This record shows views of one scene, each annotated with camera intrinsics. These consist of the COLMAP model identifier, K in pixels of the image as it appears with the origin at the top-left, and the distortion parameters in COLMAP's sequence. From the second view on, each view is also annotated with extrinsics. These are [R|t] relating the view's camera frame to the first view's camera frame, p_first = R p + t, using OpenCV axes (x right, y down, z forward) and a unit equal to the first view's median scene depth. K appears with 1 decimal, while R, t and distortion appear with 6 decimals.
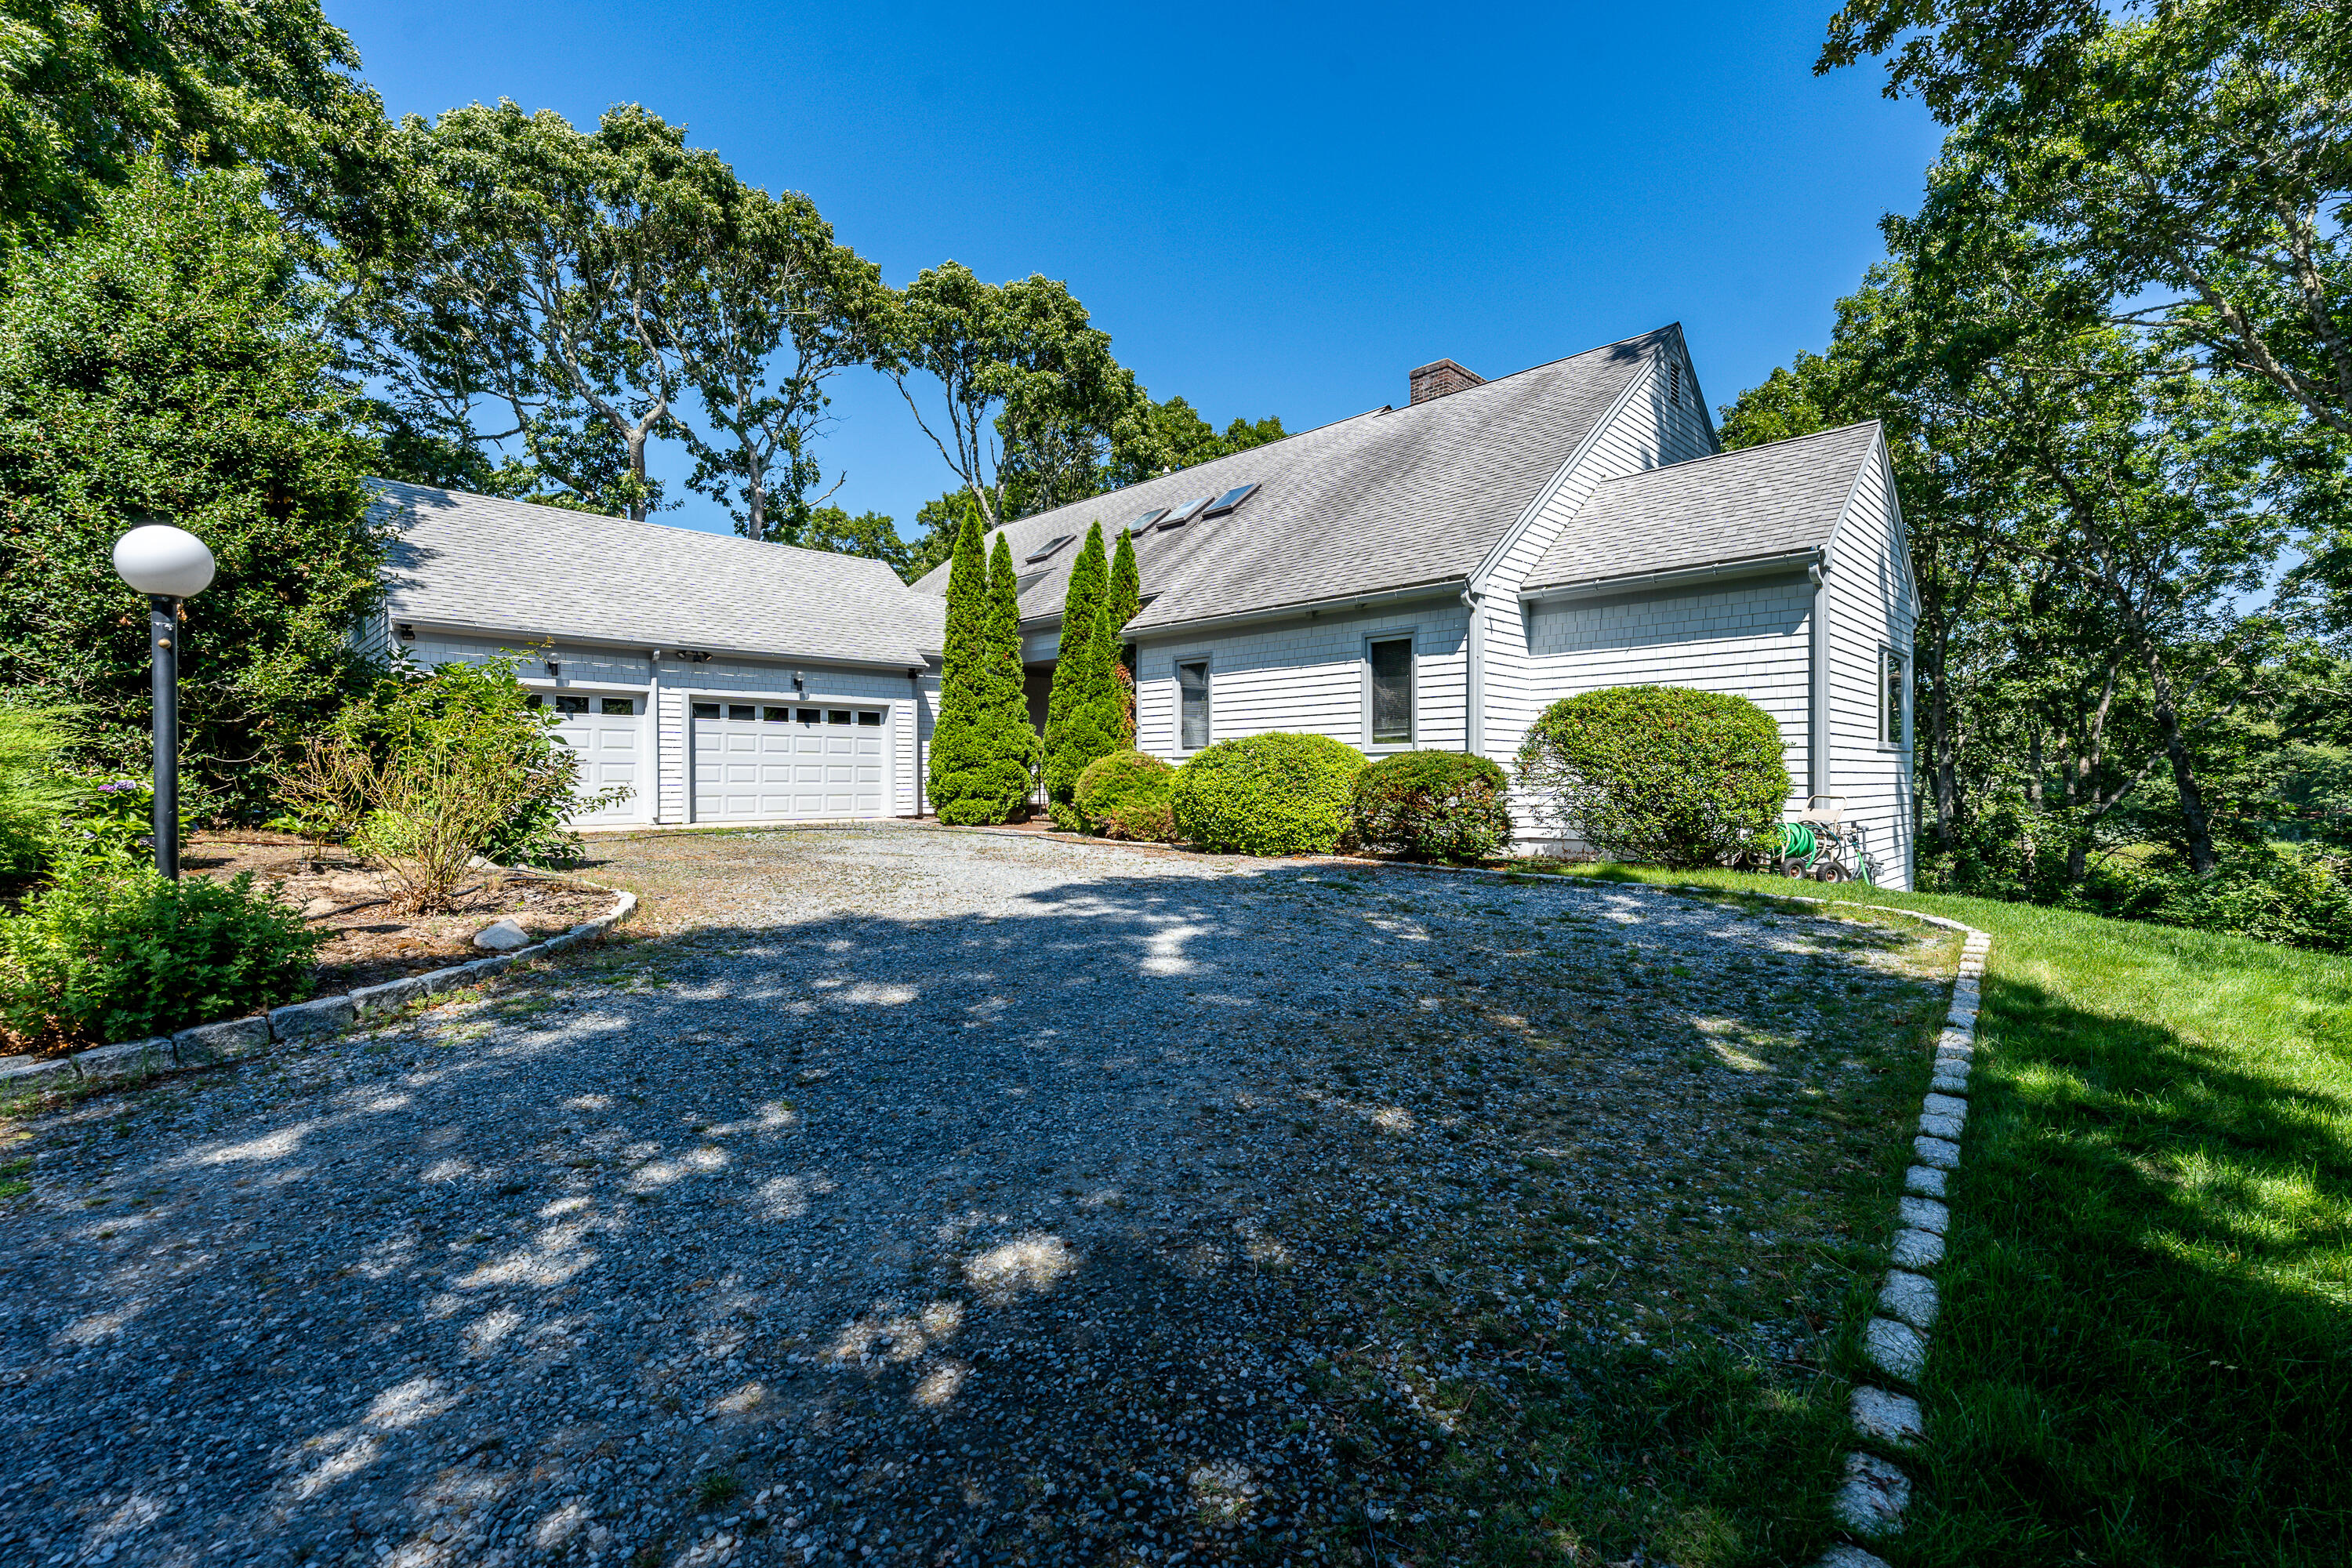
lens RADIAL K [[991.9, 0, 1173.5], [0, 991.9, 779.8], [0, 0, 1]] dist [0.002876, -0.000518]
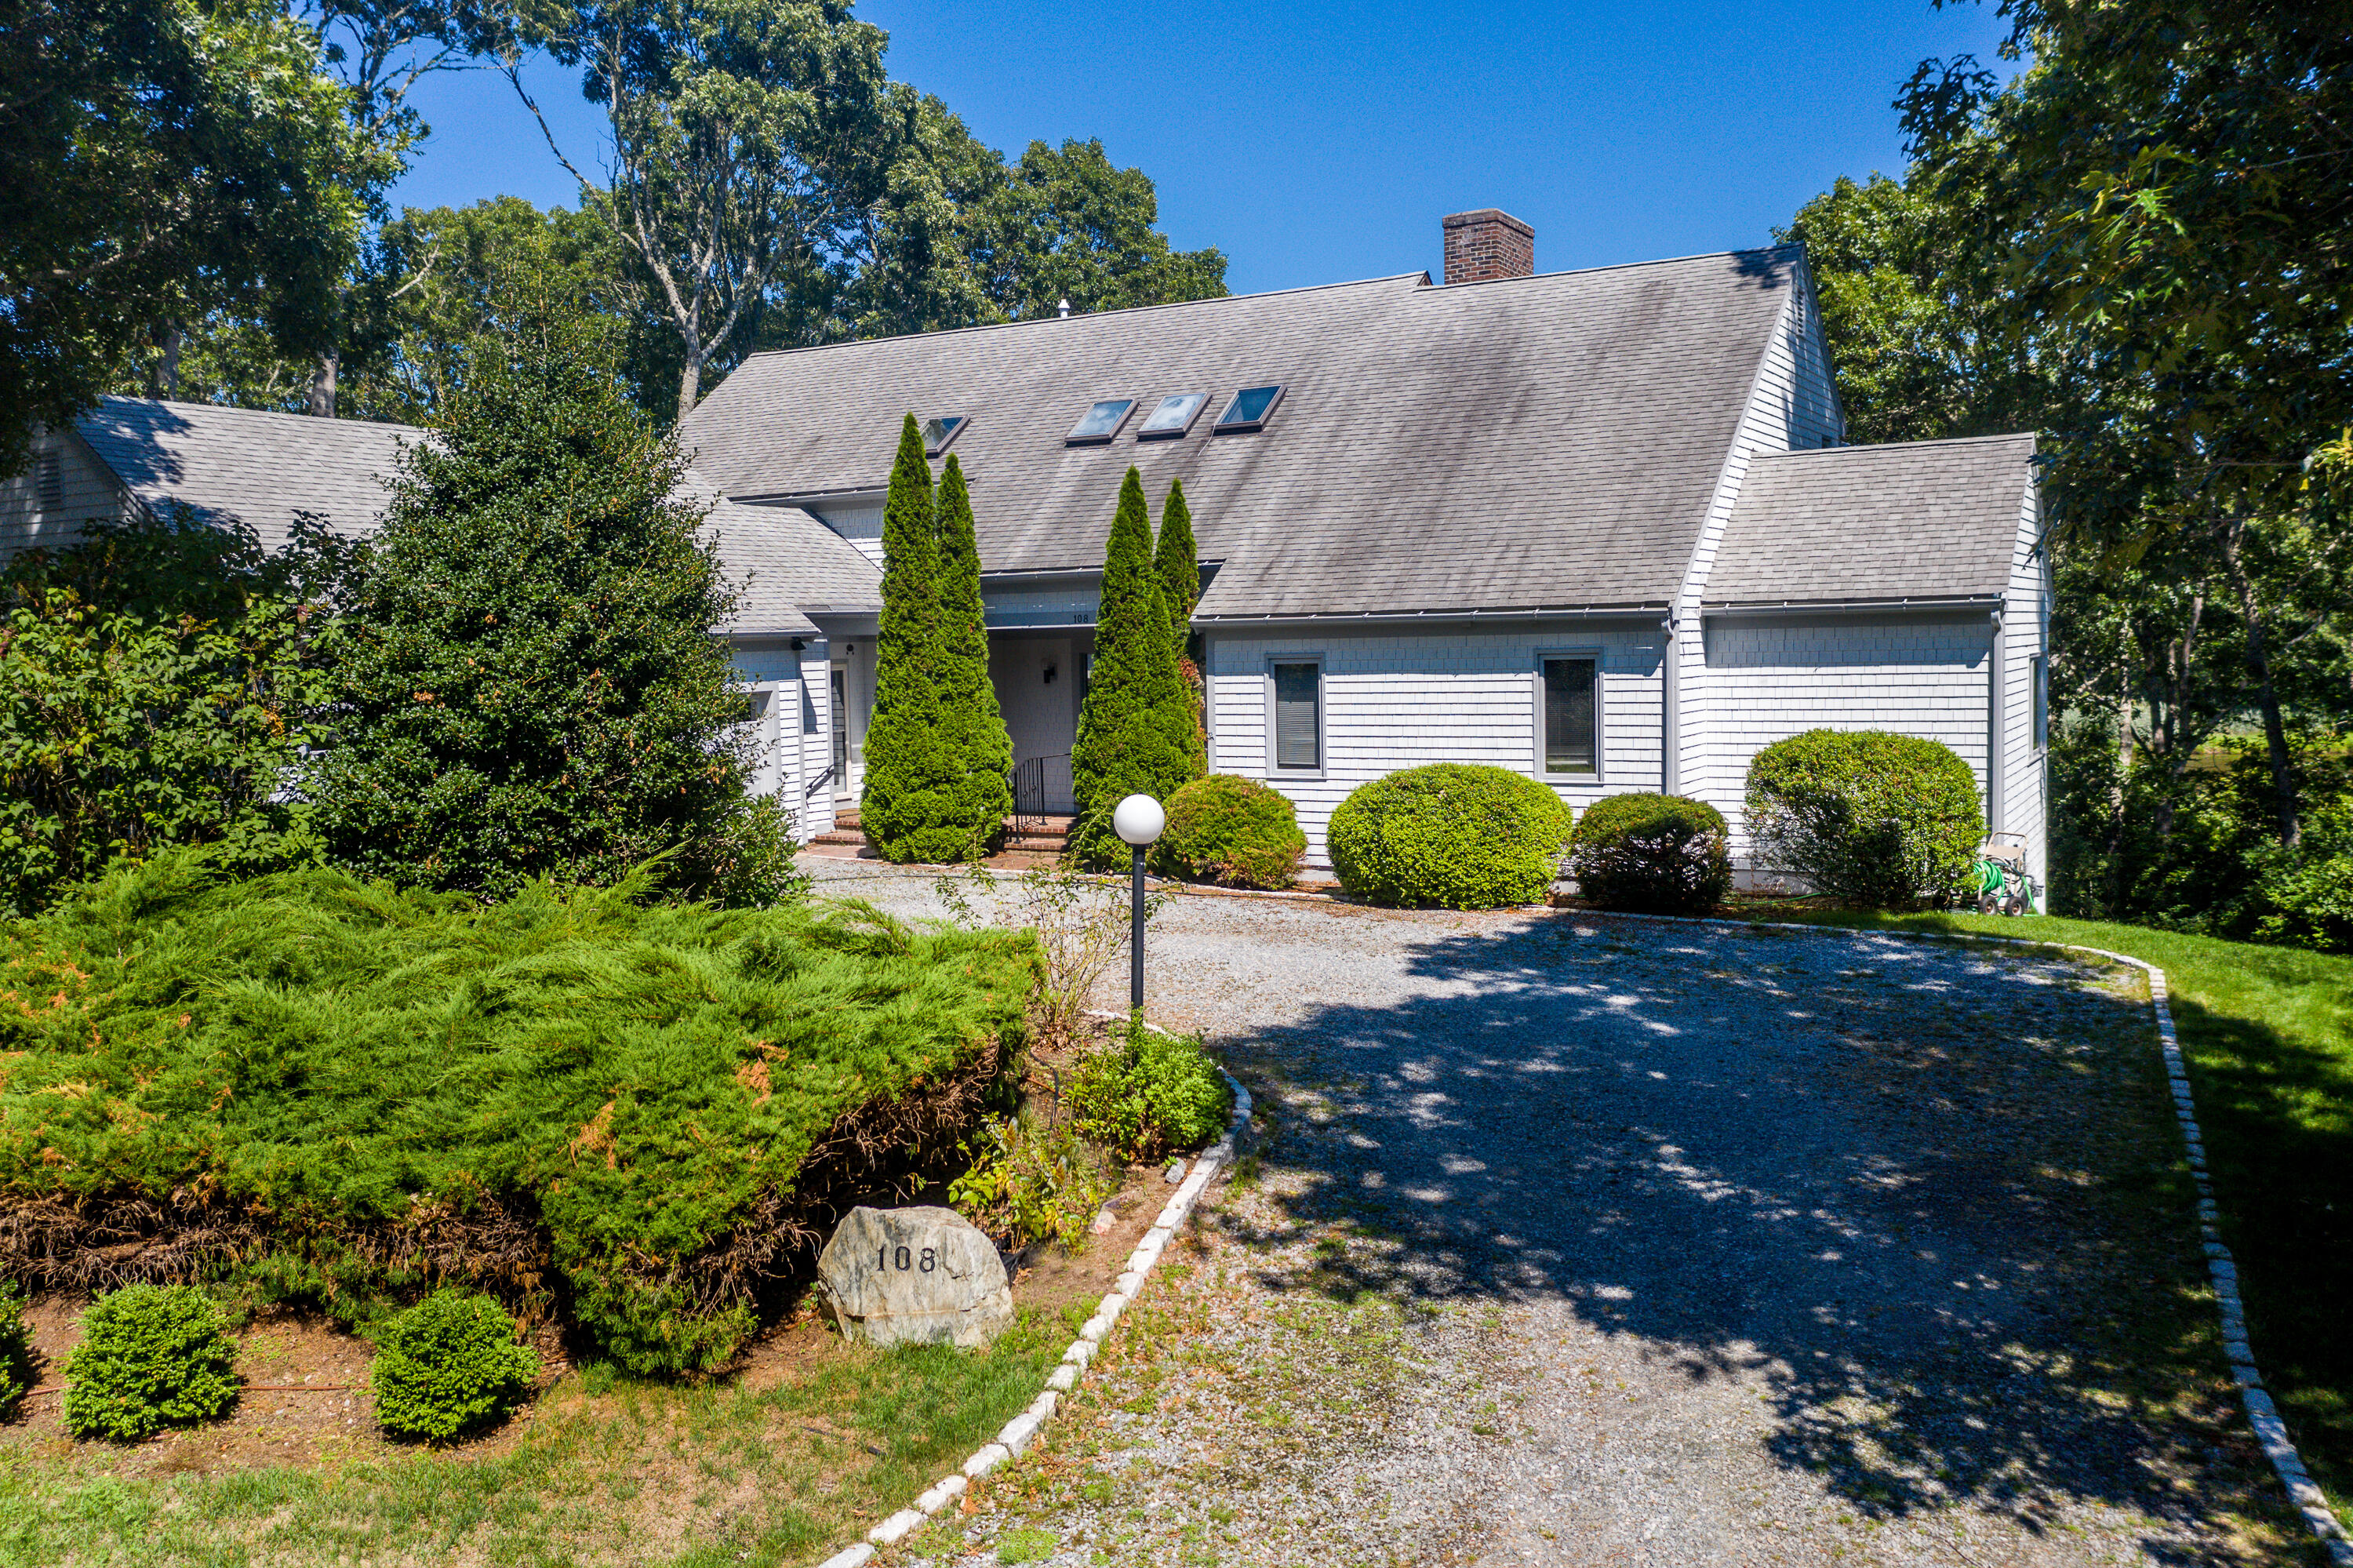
lens RADIAL K [[1834.6, 0, 1187.0], [0, 1834.6, 793.8], [0, 0, 1]] dist [-0.010739, 0.011632]
pose [[0.964437, -0.043408, 0.260725, -0.373162], [0.023523, 0.996604, 0.078913, -0.106204], [-0.263265, -0.069974, 0.962183, -0.350054]]
